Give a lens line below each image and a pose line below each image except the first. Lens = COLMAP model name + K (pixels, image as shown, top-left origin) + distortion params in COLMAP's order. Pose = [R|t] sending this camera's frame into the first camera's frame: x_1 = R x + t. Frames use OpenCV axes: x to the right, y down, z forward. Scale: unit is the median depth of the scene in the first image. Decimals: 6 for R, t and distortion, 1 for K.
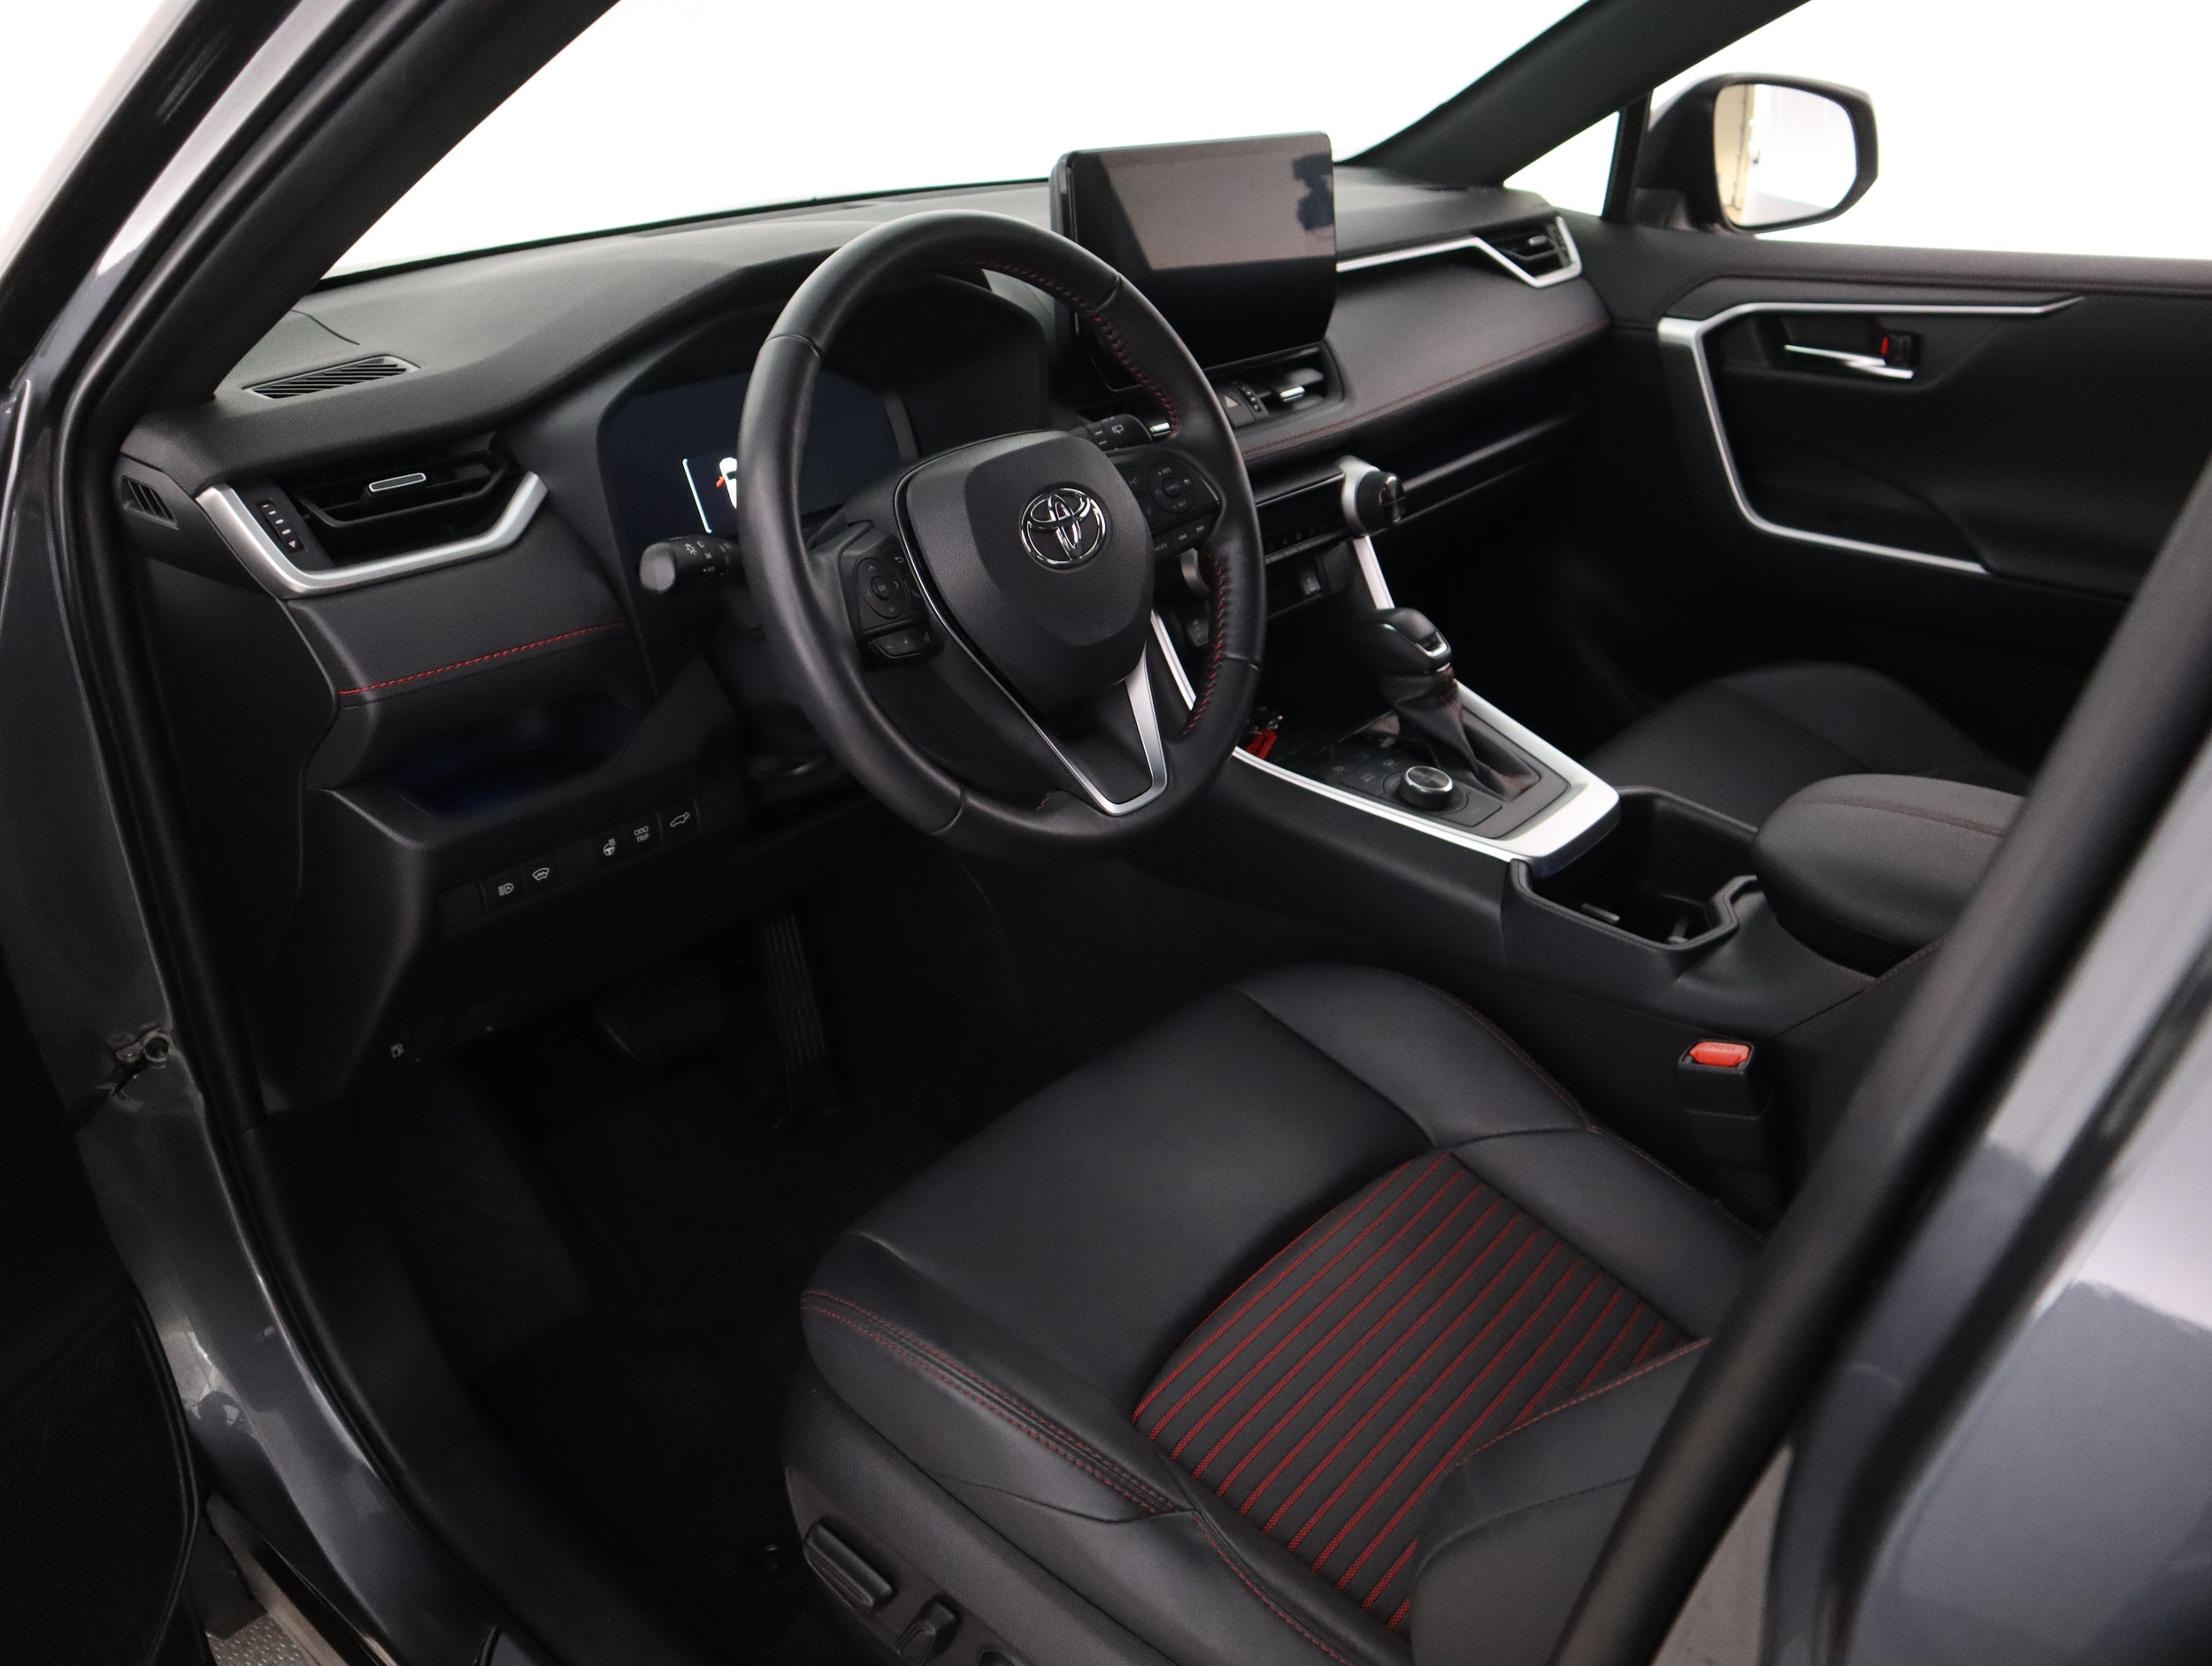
lens RADIAL K [[1721.2, 0, 1106.0], [0, 1721.2, 833.0], [0, 0, 1]] dist [-0.143052, 0.096739]
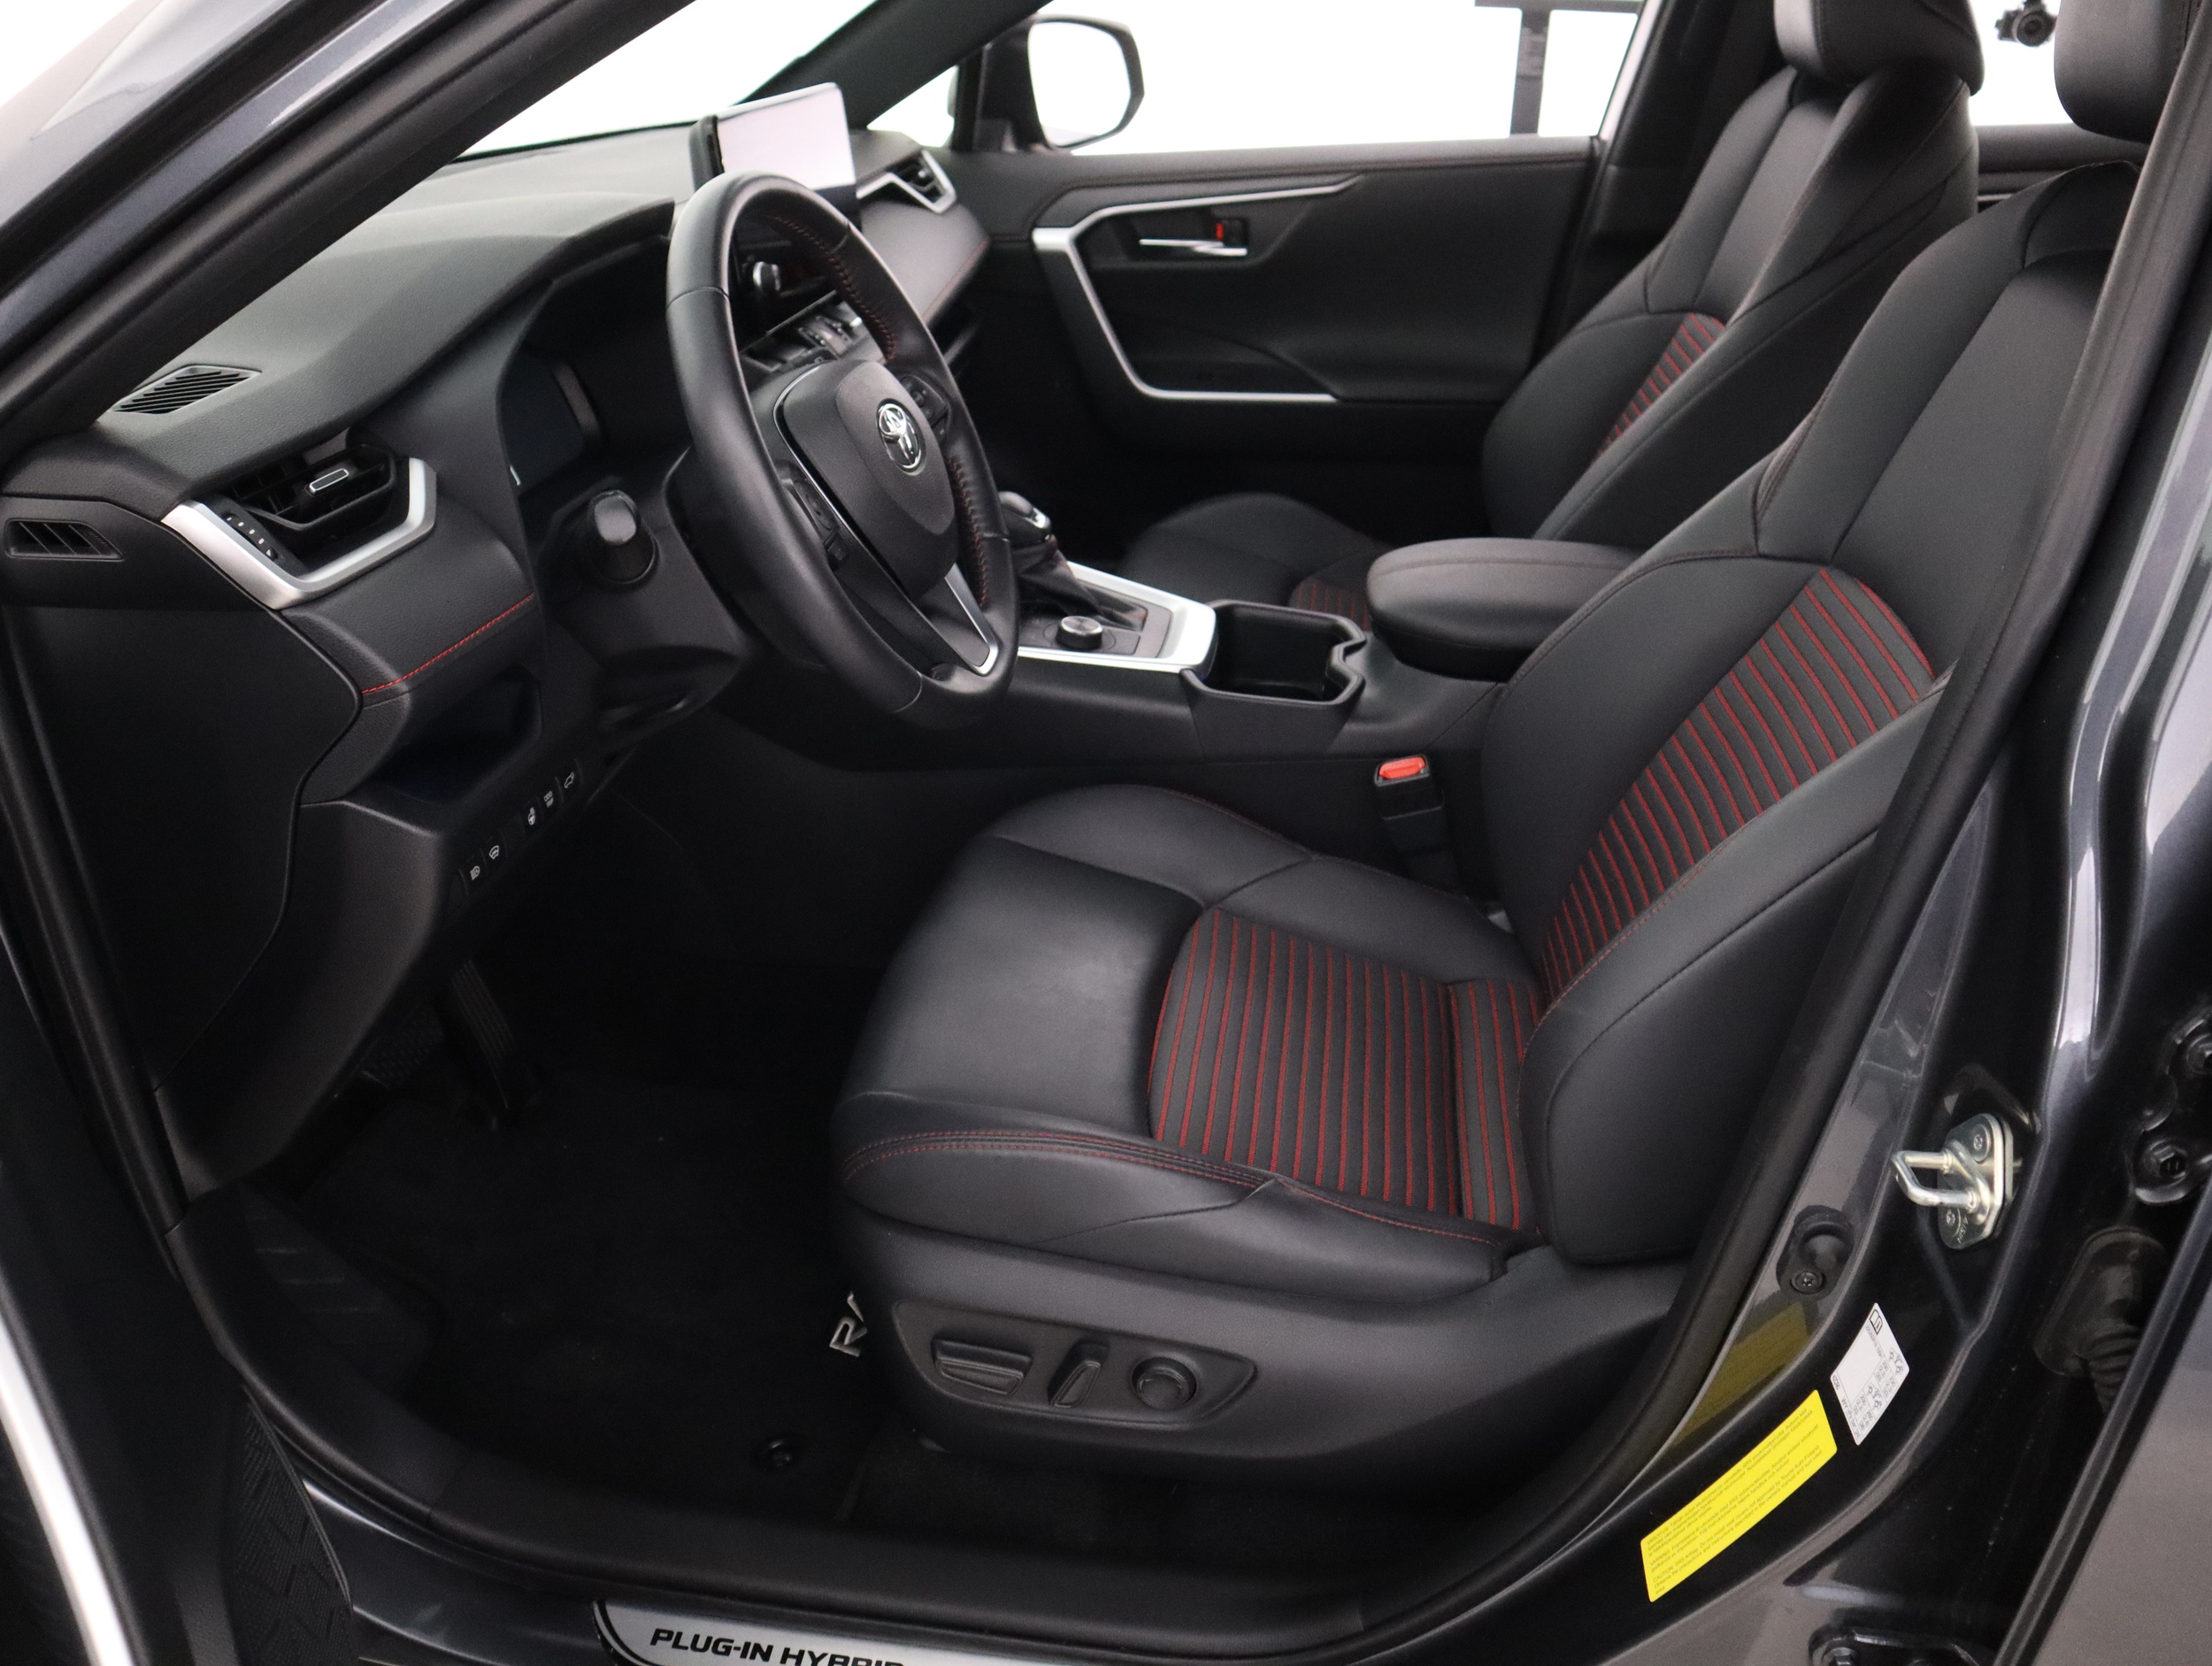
lens RADIAL K [[1721.2, 0, 1106.0], [0, 1721.2, 833.0], [0, 0, 1]] dist [-0.143052, 0.096739]
pose [[0.852001, -0.249300, 0.460373, -0.377153], [0.237781, 0.967683, 0.083963, 0.011654], [-0.466427, 0.037932, 0.883746, -0.048265]]
